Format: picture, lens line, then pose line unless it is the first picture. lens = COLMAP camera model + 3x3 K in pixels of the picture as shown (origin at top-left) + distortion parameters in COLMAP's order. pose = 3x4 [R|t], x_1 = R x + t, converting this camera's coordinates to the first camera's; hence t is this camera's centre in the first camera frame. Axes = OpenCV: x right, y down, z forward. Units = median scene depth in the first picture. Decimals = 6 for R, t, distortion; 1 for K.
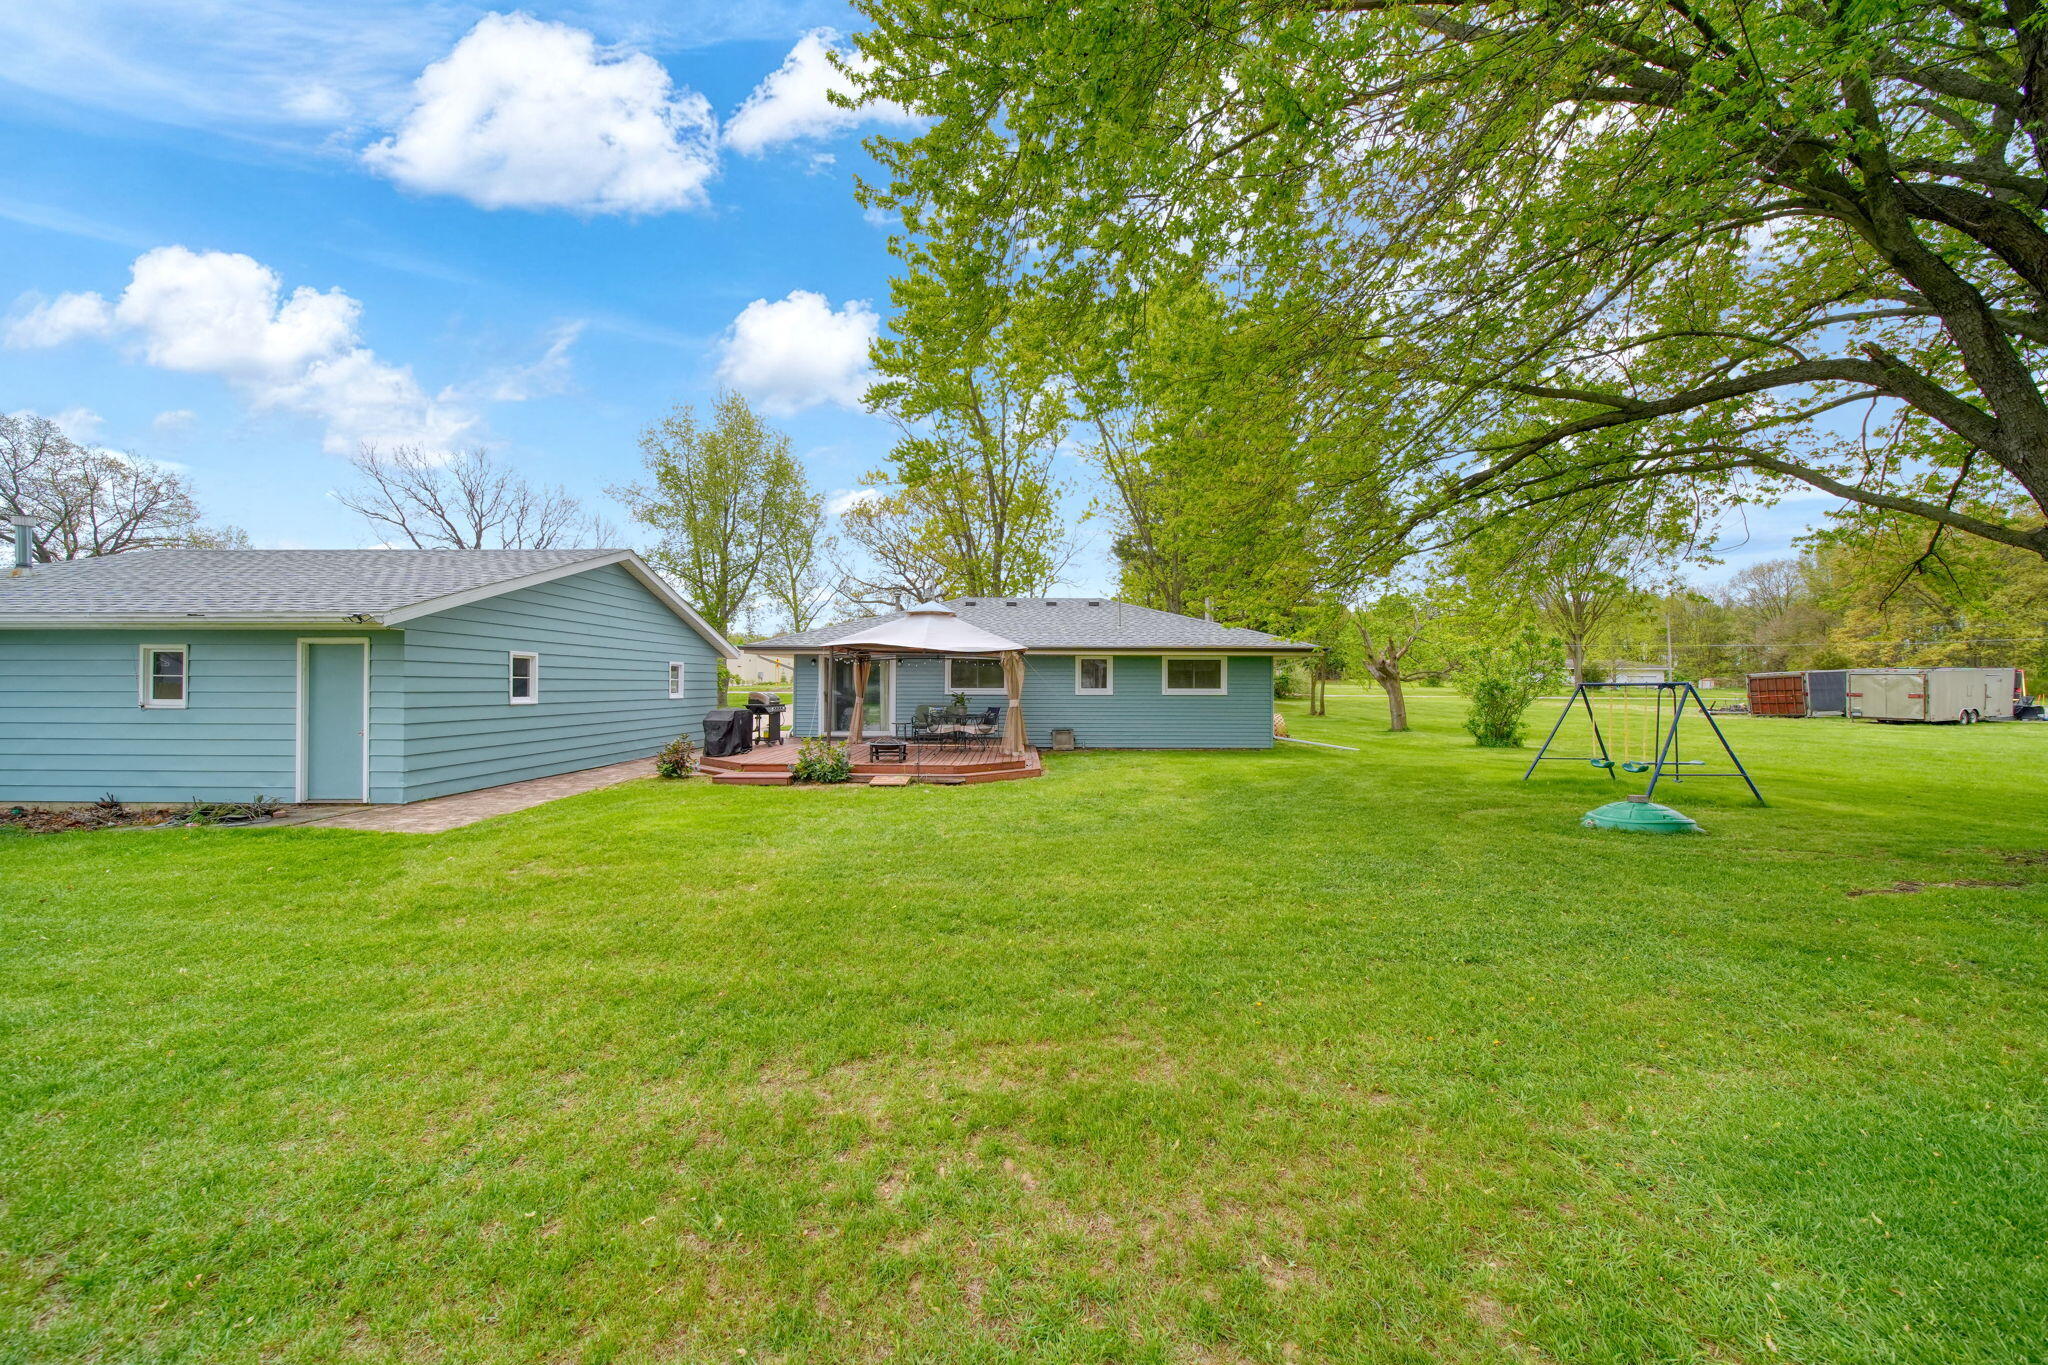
lens RADIAL K [[712.2, 0, 1019.9], [0, 712.2, 706.4], [0, 0, 1]] dist [0.000811, -0.000034]
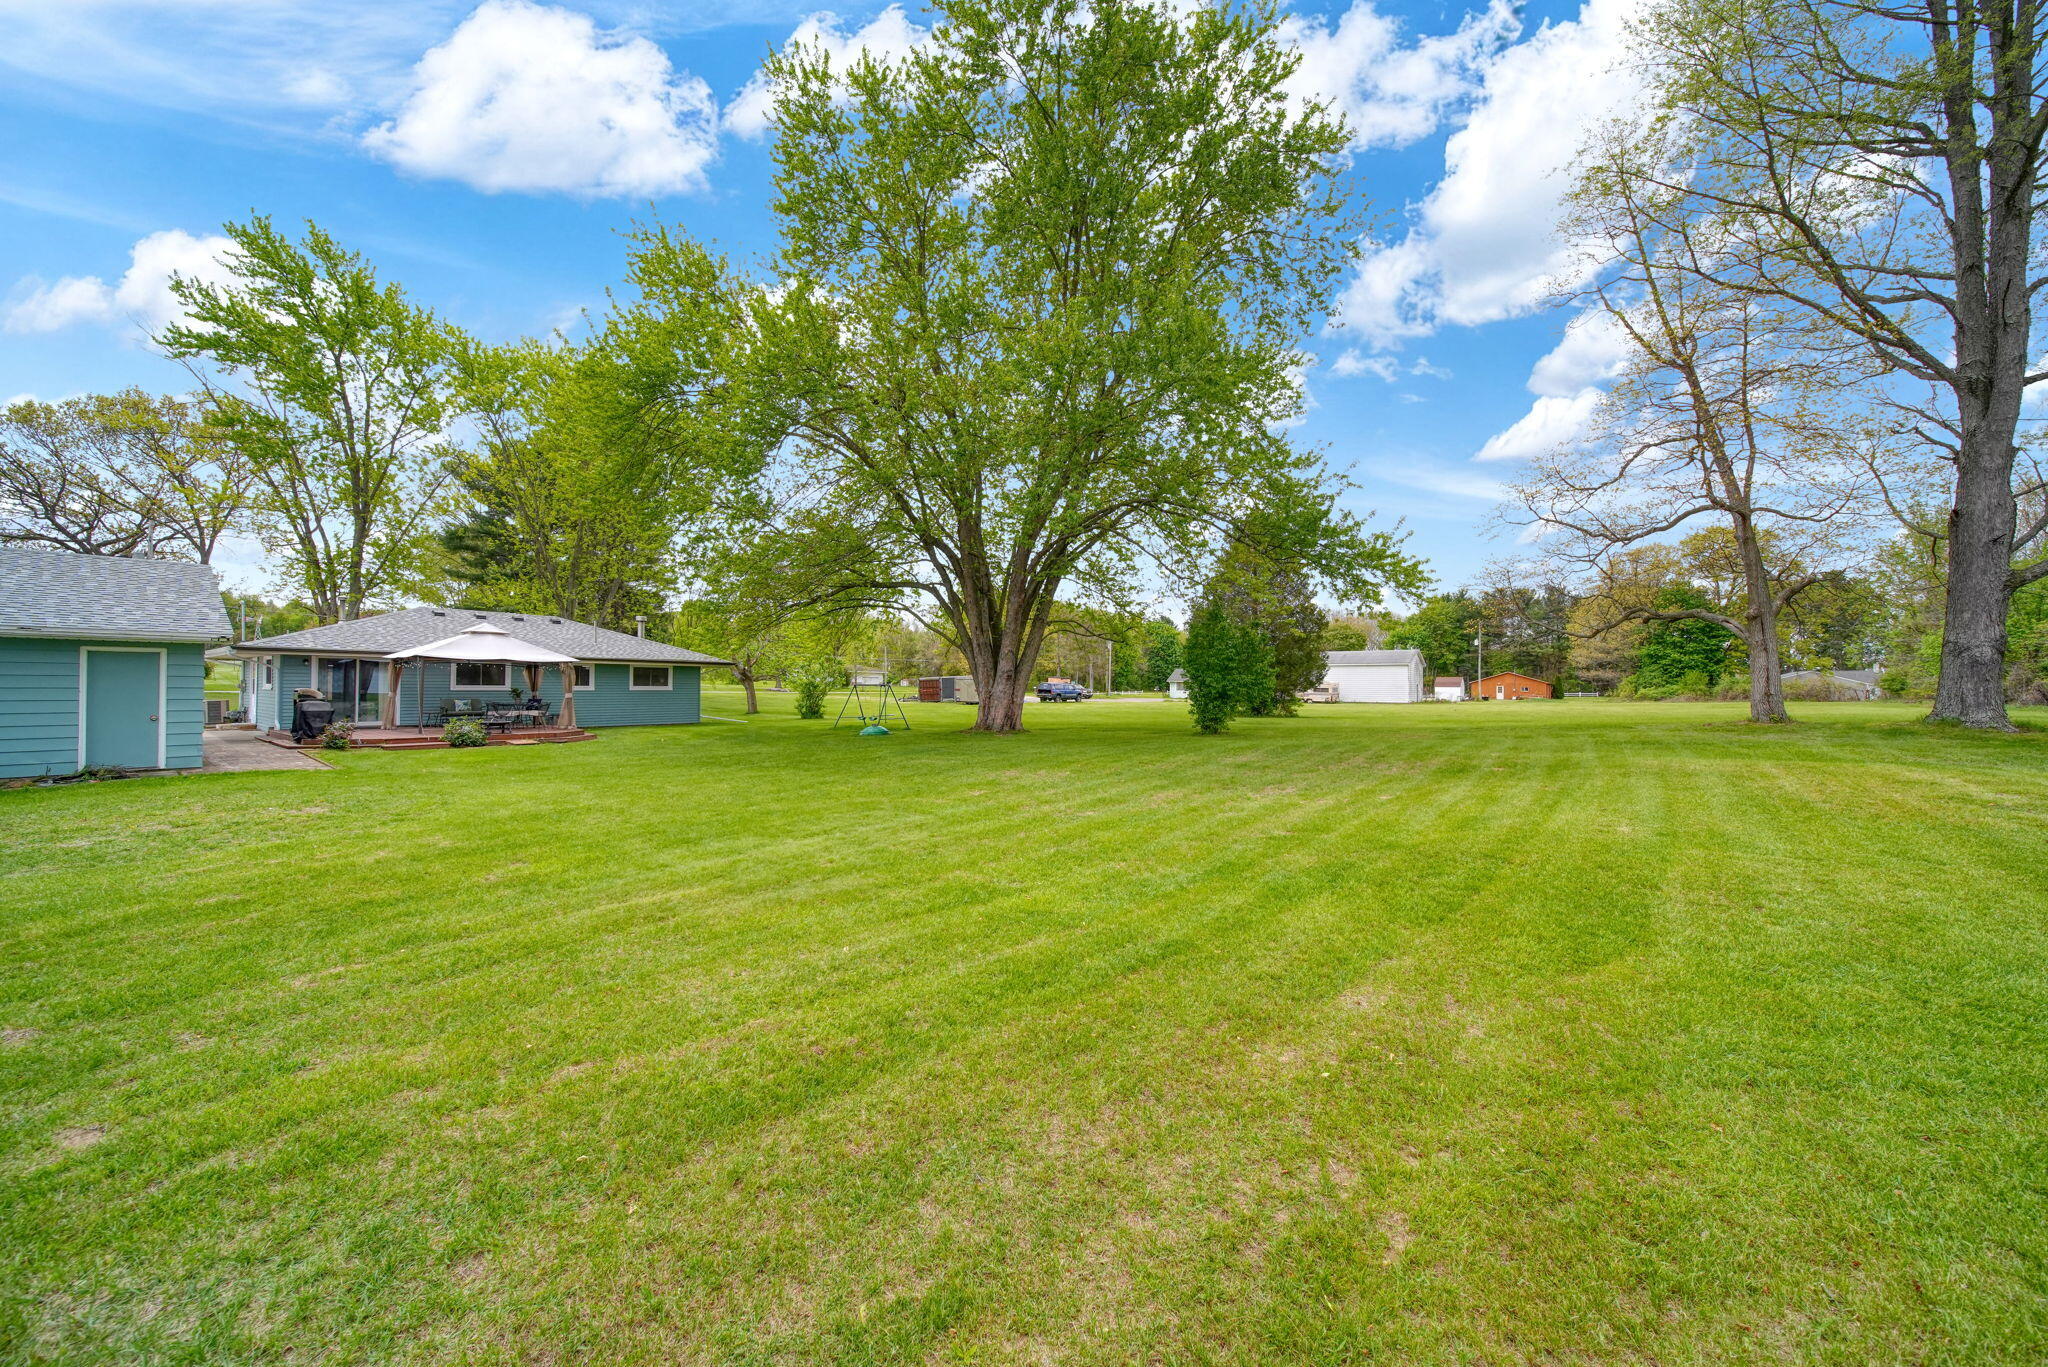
lens RADIAL K [[720.2, 0, 1017.9], [0, 720.2, 680.7], [0, 0, 1]] dist [0.000162, -0.001481]
pose [[0.606218, 0.007909, 0.795259, -0.412199], [0.018247, 0.999549, -0.023849, 0.011451], [-0.795089, 0.028969, 0.605800, -0.458165]]
